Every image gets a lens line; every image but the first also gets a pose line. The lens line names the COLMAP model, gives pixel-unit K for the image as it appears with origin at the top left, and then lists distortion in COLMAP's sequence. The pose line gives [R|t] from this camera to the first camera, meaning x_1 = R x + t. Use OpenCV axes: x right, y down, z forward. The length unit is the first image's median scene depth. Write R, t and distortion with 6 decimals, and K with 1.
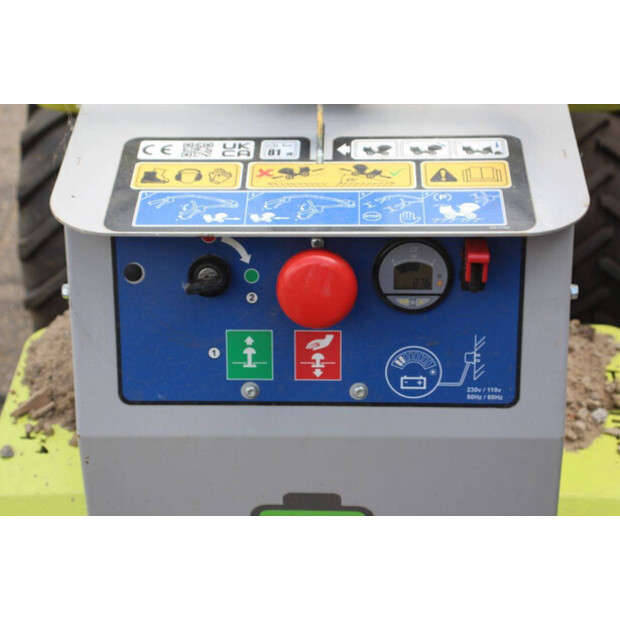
lens RADIAL K [[1461.6, 0, 310.0], [0, 1461.6, 310.0], [0, 0, 1]] dist [0.382095, 0.468201]
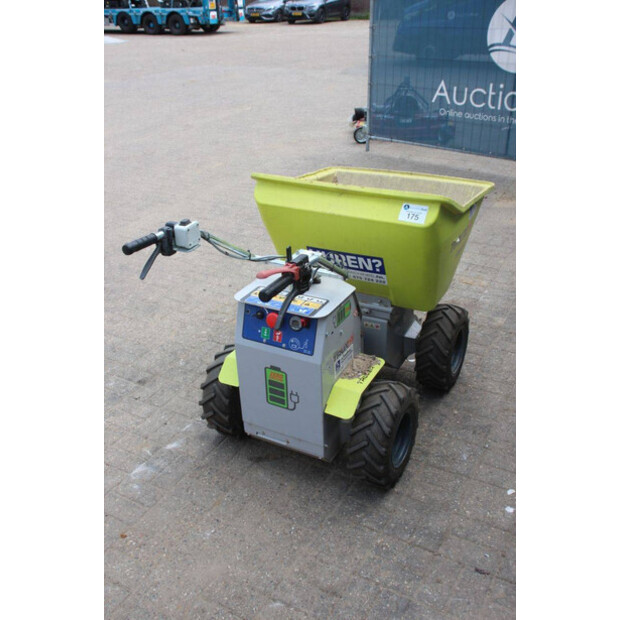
lens RADIAL K [[624.4, 0, 310.0], [0, 624.4, 310.0], [0, 0, 1]] dist [-0.110464, 0.172975]
pose [[0.890691, 0.194999, -0.410664, 0.936694], [-0.243666, 0.967392, -0.069134, 0.064971], [0.383792, 0.161642, 0.909162, -0.841537]]
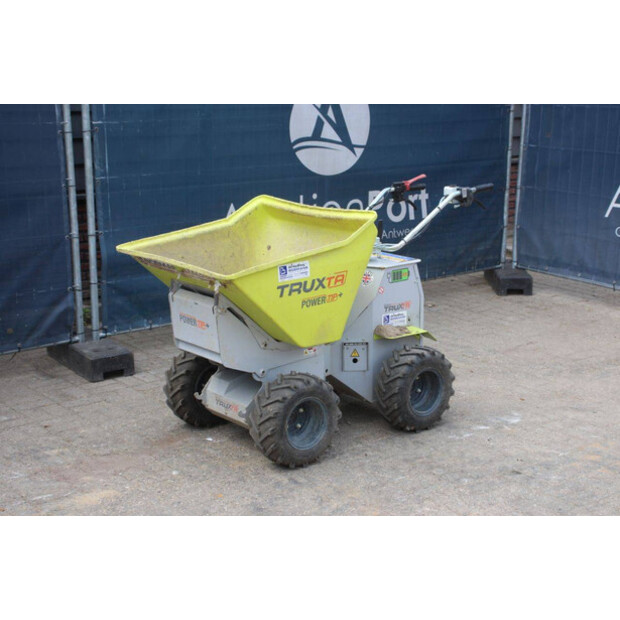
lens RADIAL K [[1038.9, 0, 310.0], [0, 1038.9, 310.0], [0, 0, 1]] dist [0.127227, 0.172011]
pose [[-0.651829, -0.159120, 0.741485, -3.357872], [0.445473, 0.710936, 0.544173, -2.684790], [-0.613737, 0.685019, -0.392525, 3.271651]]
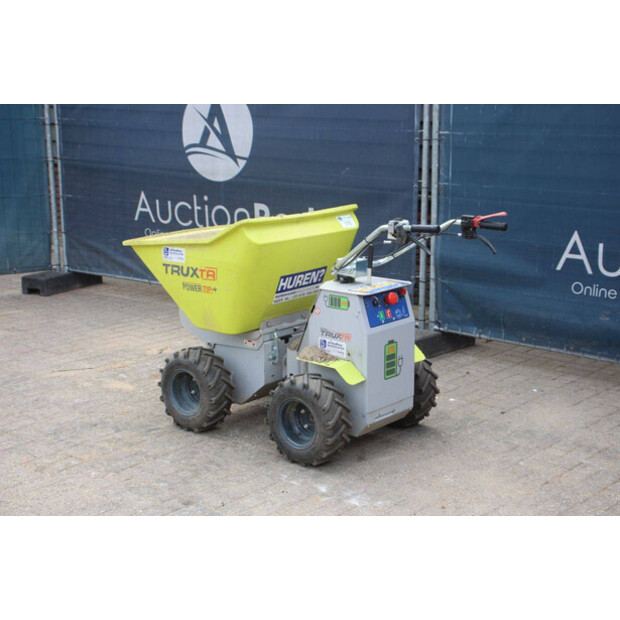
lens RADIAL K [[1038.9, 0, 310.0], [0, 1038.9, 310.0], [0, 0, 1]] dist [0.127227, 0.172011]
pose [[0.628346, -0.154055, 0.762528, -3.535327], [0.442468, 0.876979, -0.187430, 0.691741], [-0.639846, 0.455165, 0.619210, -1.487079]]
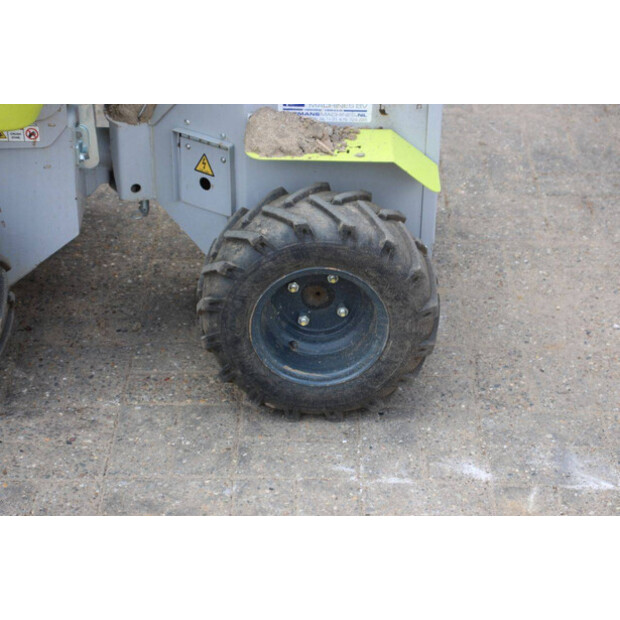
lens RADIAL K [[1461.6, 0, 310.0], [0, 1461.6, 310.0], [0, 0, 1]] dist [0.382095, 0.468201]
pose [[-0.044285, -0.509489, 0.859337, -2.315492], [0.563602, 0.697483, 0.442572, -0.763690], [-0.824858, 0.503924, 0.256261, 0.831067]]
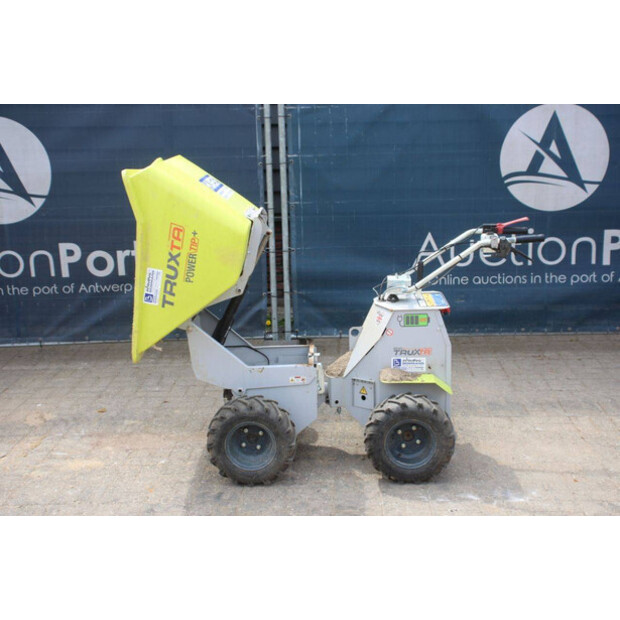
lens RADIAL K [[883.7, 0, 310.0], [0, 883.7, 310.0], [0, 0, 1]] dist [0.031915, 0.061141]
pose [[-0.004124, -0.214666, 0.976679, -3.867020], [0.596715, 0.783214, 0.174663, -1.065942], [-0.802443, 0.583519, 0.124864, 0.965018]]
